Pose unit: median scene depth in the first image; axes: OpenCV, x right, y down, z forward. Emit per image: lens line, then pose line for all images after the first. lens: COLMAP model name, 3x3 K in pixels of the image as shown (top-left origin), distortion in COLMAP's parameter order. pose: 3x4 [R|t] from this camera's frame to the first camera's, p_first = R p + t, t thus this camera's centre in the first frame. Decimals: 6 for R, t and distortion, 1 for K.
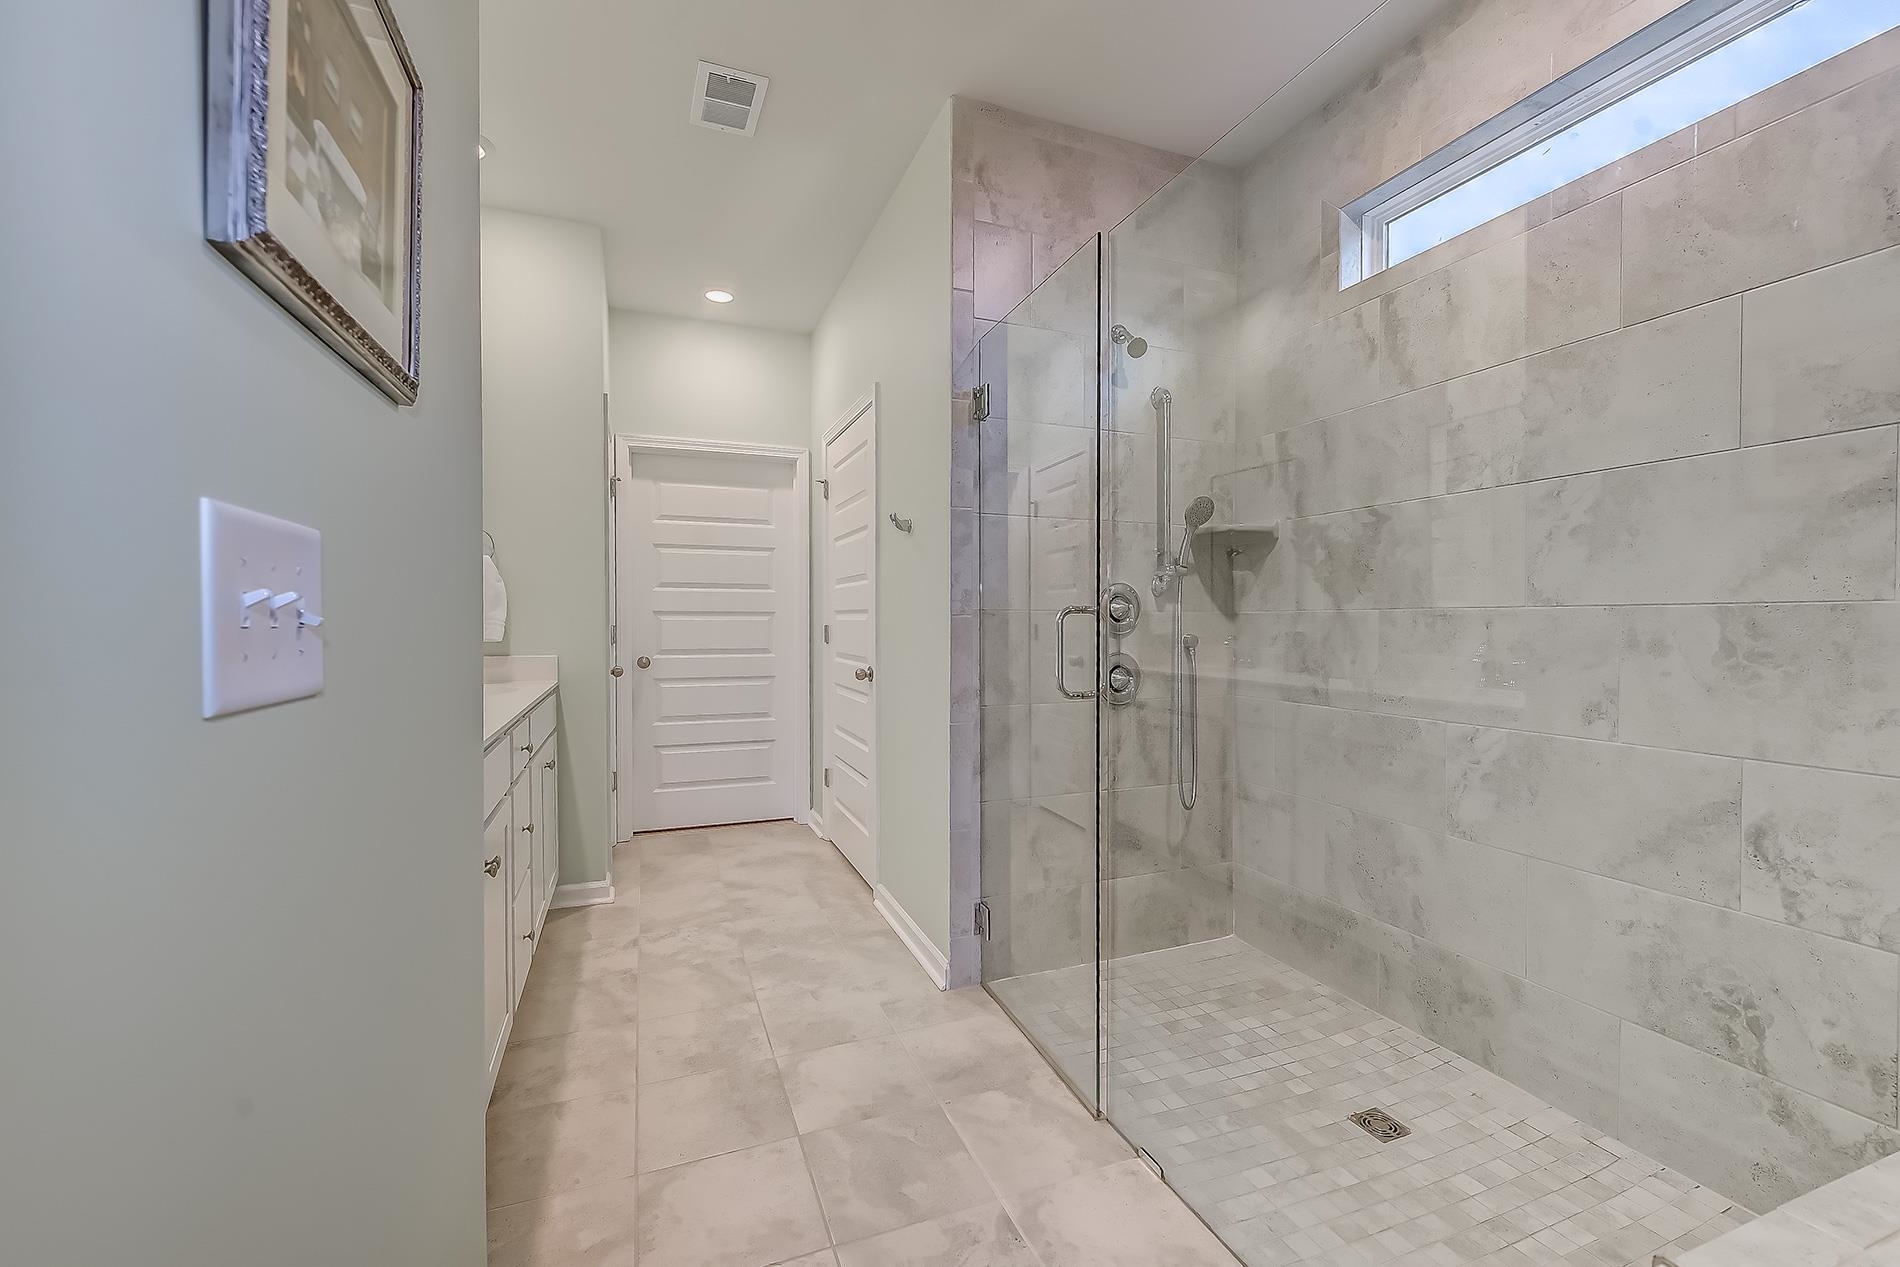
lens RADIAL K [[775.1, 0, 948.4], [0, 775.1, 616.5], [0, 0, 1]] dist [0.002845, -0.000153]
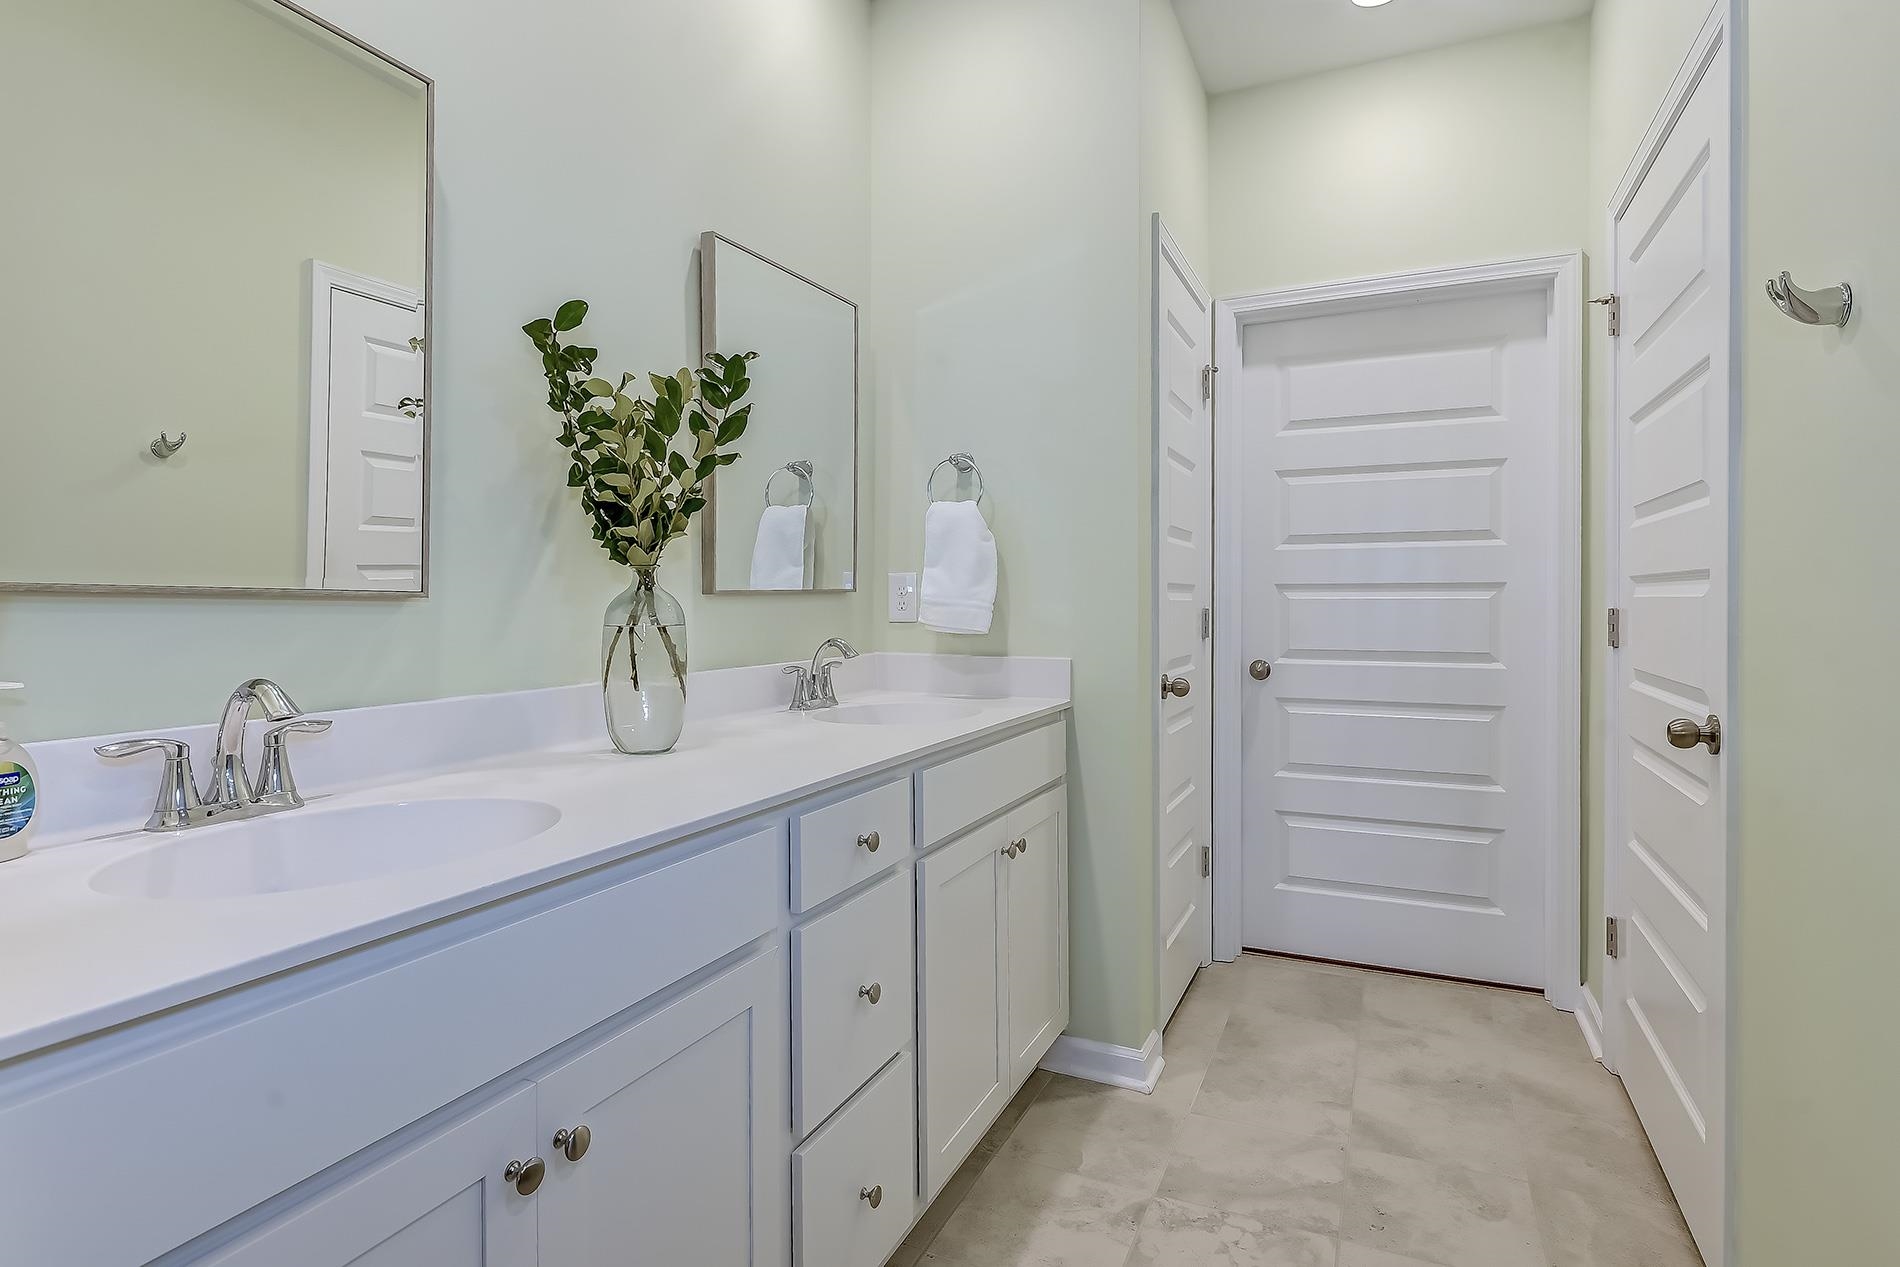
lens RADIAL K [[990.7, 0, 957.9], [0, 990.7, 611.8], [0, 0, 1]] dist [-0.001603, -0.000471]
pose [[0.702174, 0.005155, -0.711986, -0.012395], [0.005896, 0.999897, 0.013054, 0.003304], [0.711981, -0.013364, 0.702072, 0.354095]]
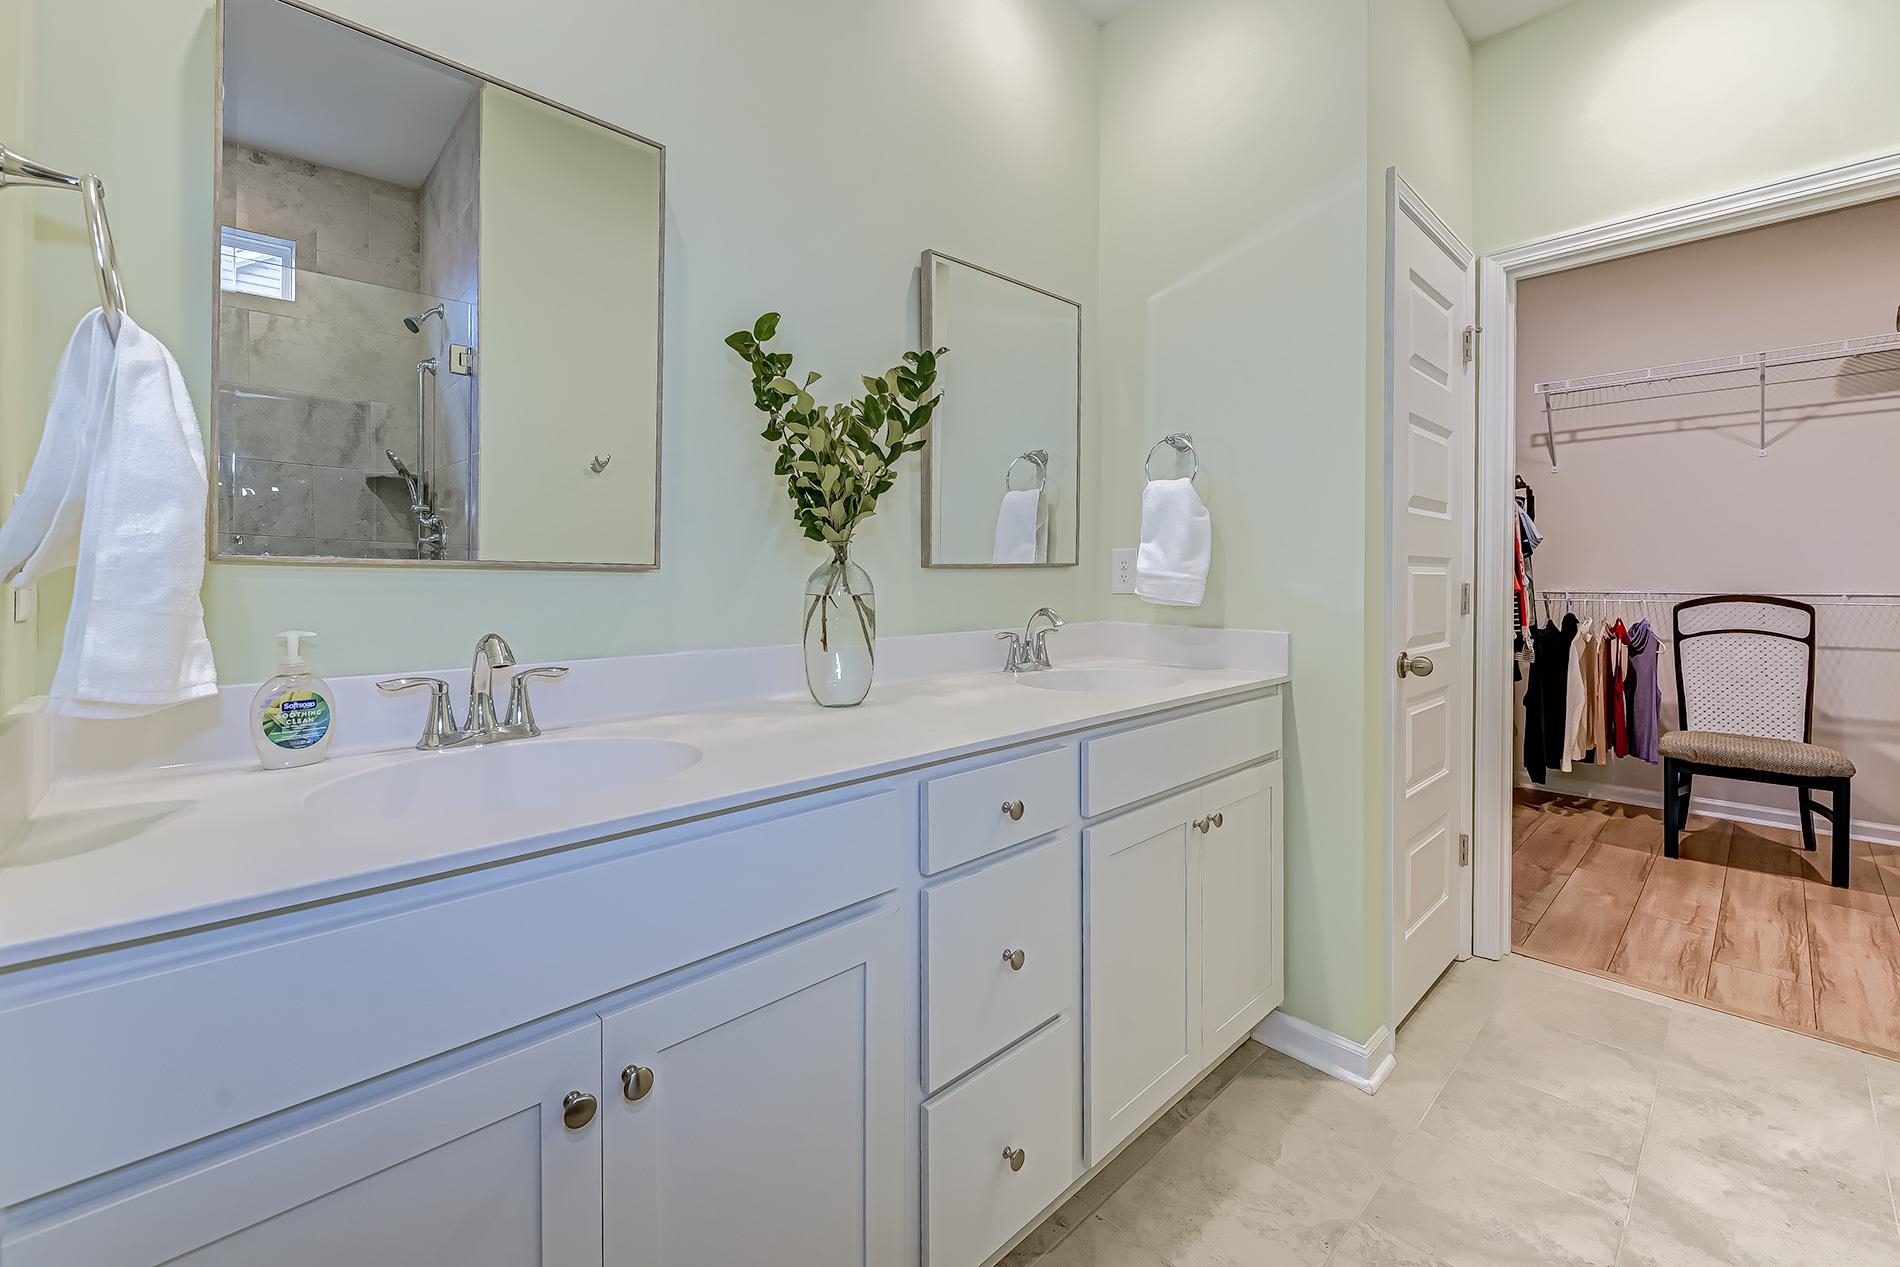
lens RADIAL K [[798.1, 0, 922.3], [0, 798.1, 582.6], [0, 0, 1]] dist [-0.000727, -0.002629]
pose [[0.374210, 0.008085, -0.927309, -0.033091], [0.003190, 0.999945, 0.010005, 0.004458], [0.927339, -0.006703, 0.374163, 0.454353]]
